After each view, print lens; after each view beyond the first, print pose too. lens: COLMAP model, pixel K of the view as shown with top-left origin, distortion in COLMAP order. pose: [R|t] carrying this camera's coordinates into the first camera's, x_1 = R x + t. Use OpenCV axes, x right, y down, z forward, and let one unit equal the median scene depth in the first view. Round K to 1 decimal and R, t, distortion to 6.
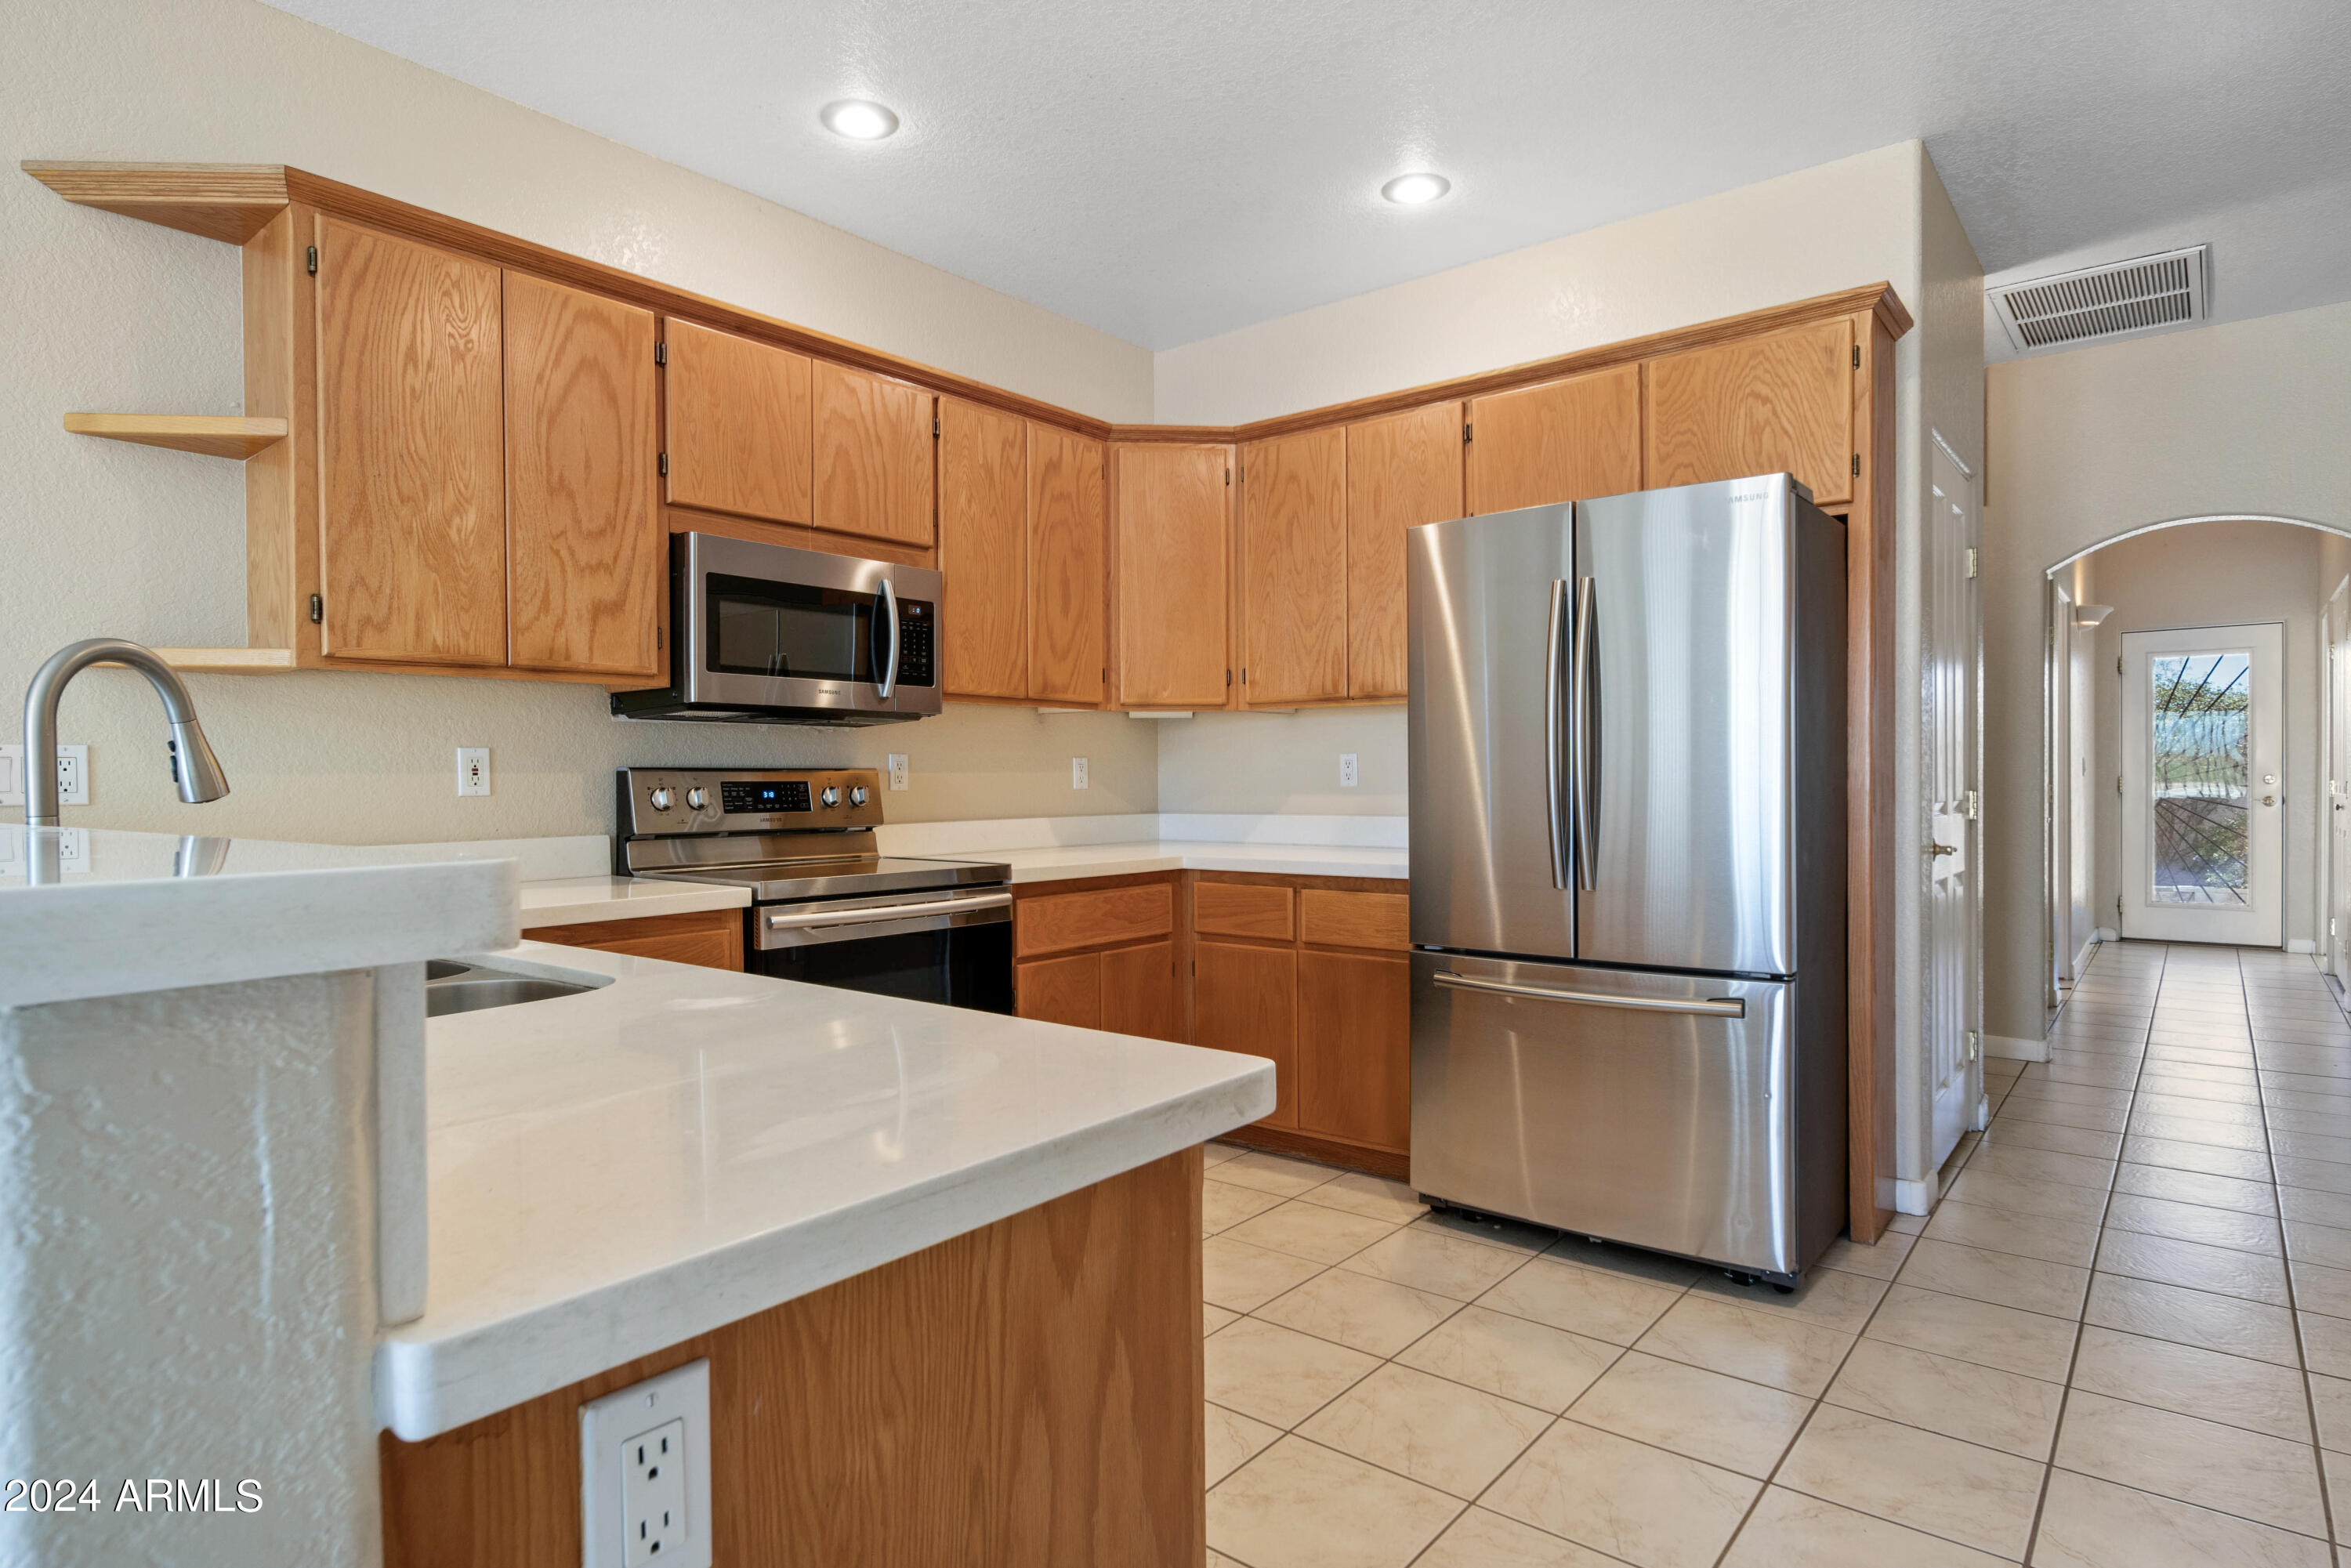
lens RADIAL K [[1272.2, 0, 1175.5], [0, 1272.2, 784.0], [0, 0, 1]] dist [-0.008784, 0.000785]
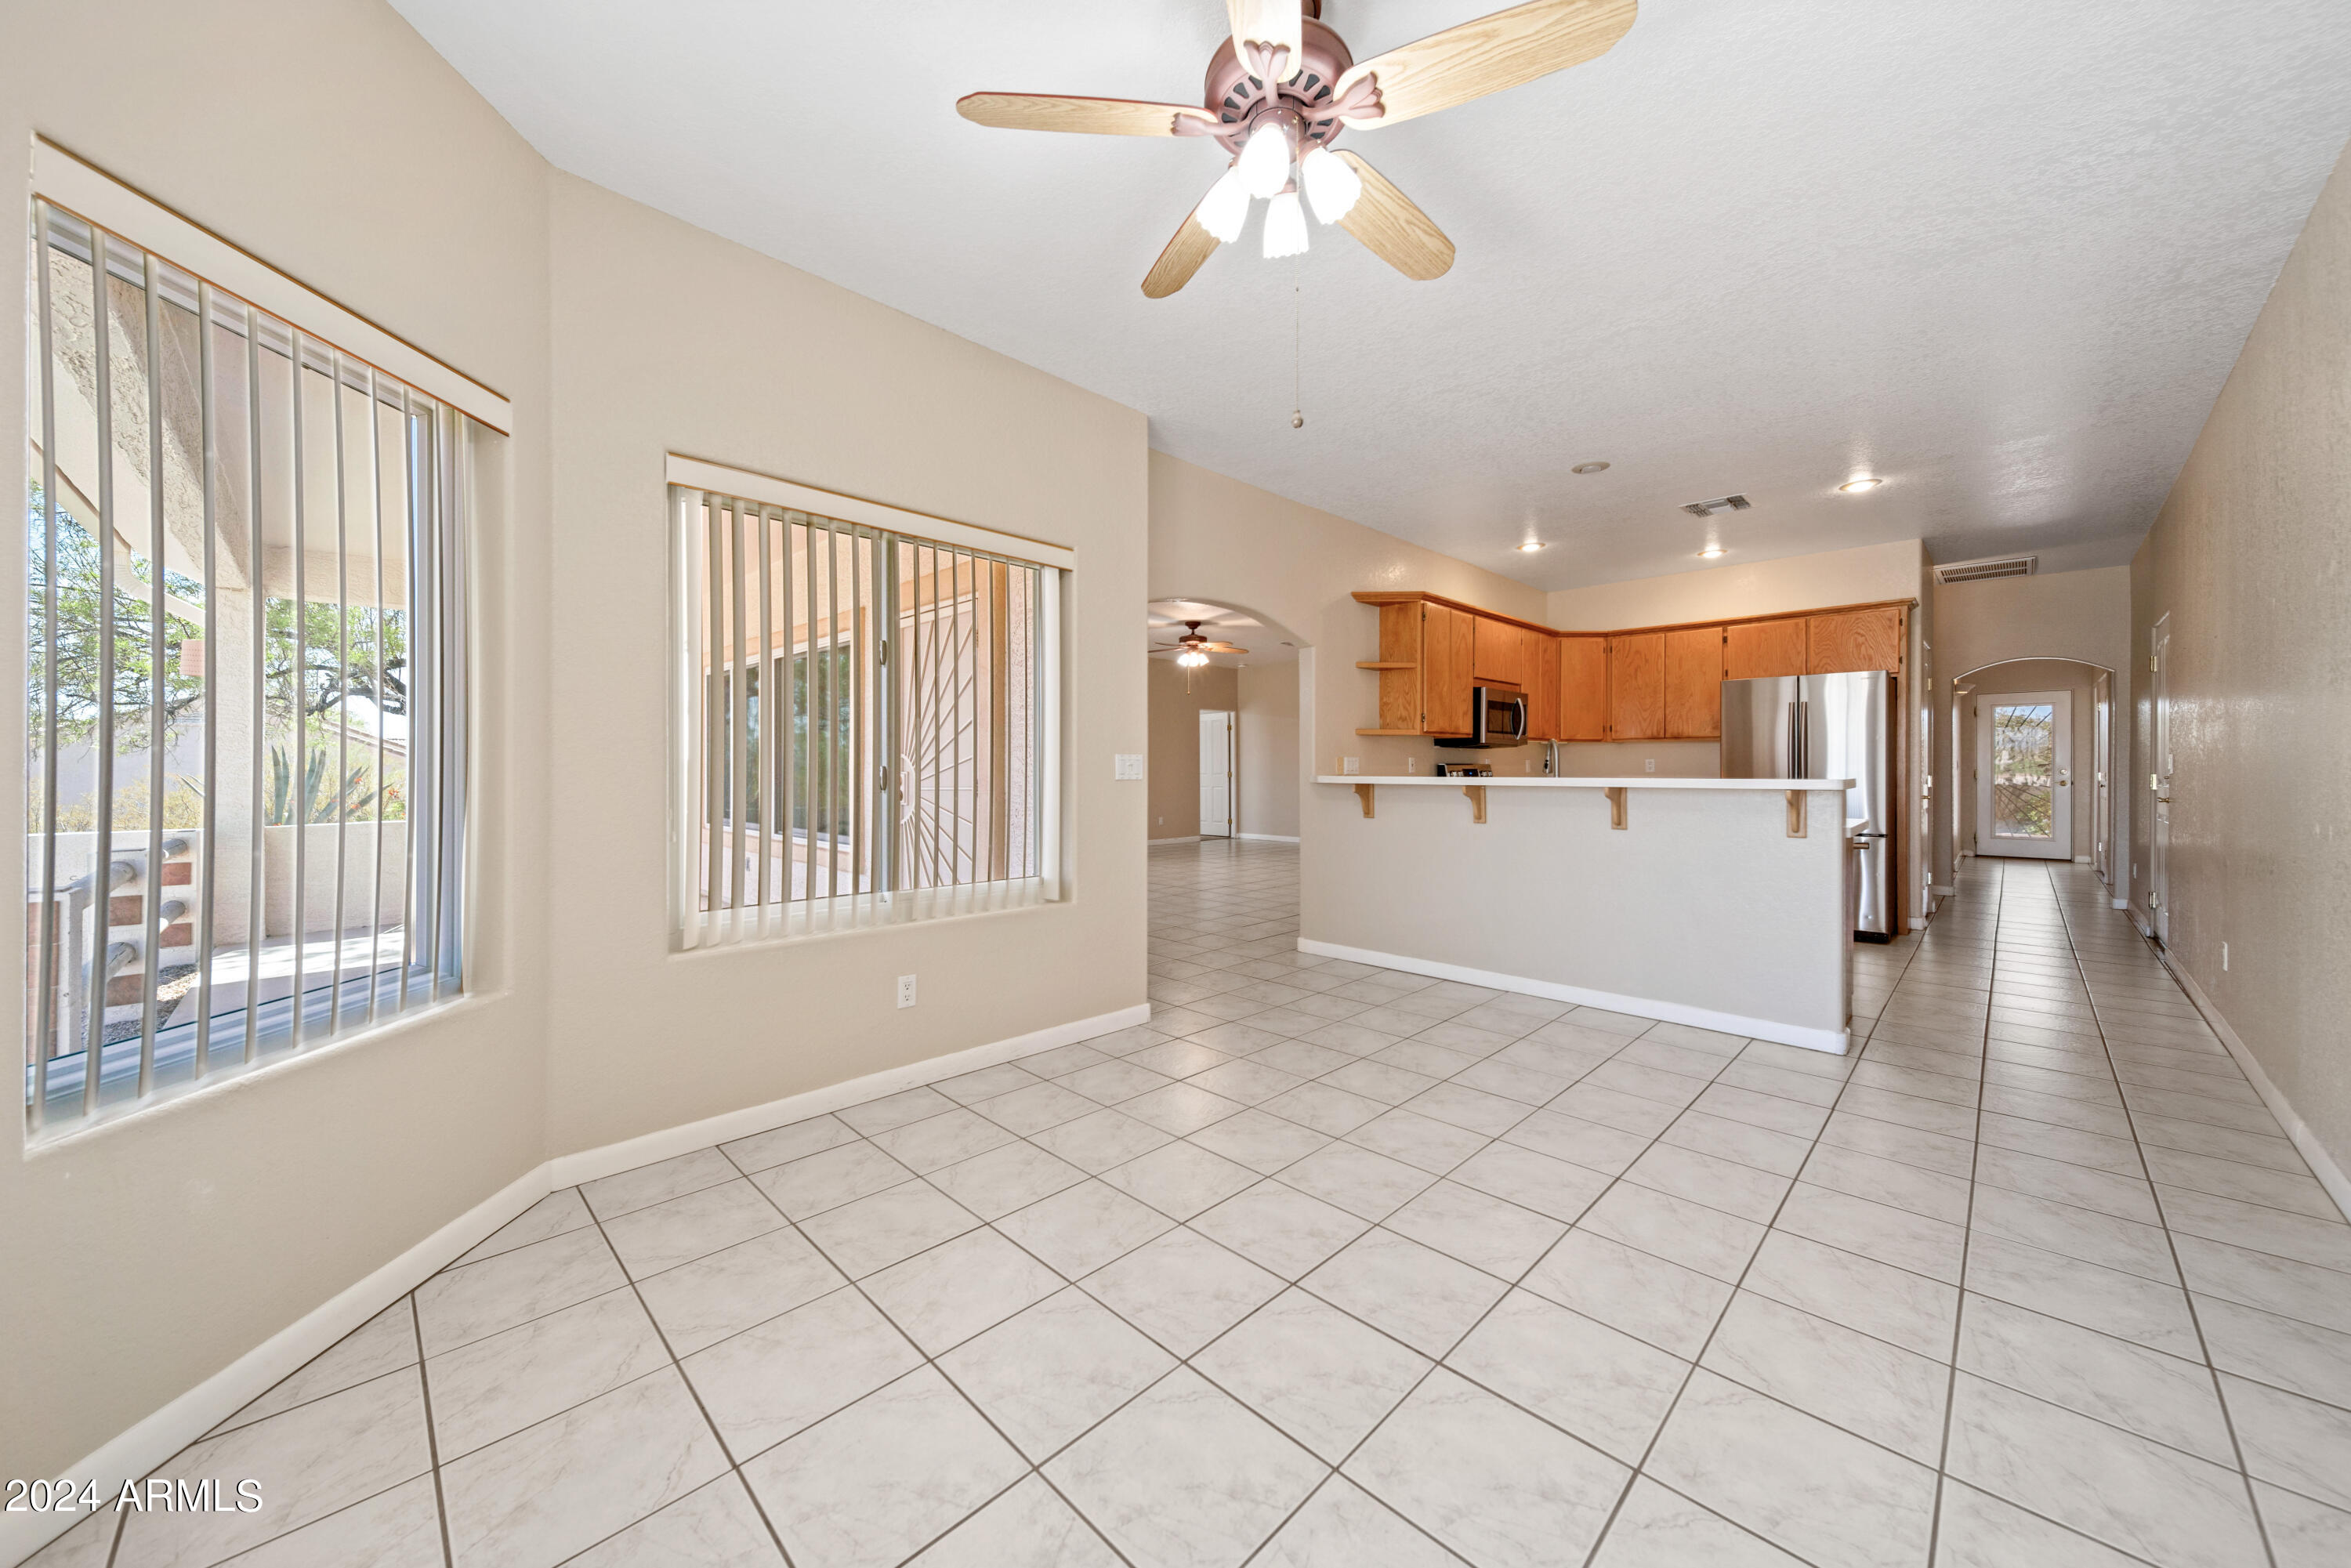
lens RADIAL K [[829.0, 0, 1169.2], [0, 829.0, 766.5], [0, 0, 1]] dist [-0.000827, -0.000023]
pose [[0.993895, 0.004044, -0.110256, -0.732149], [-0.004794, 0.999967, -0.006530, 0.006254], [0.110226, 0.007019, 0.993882, -0.845206]]
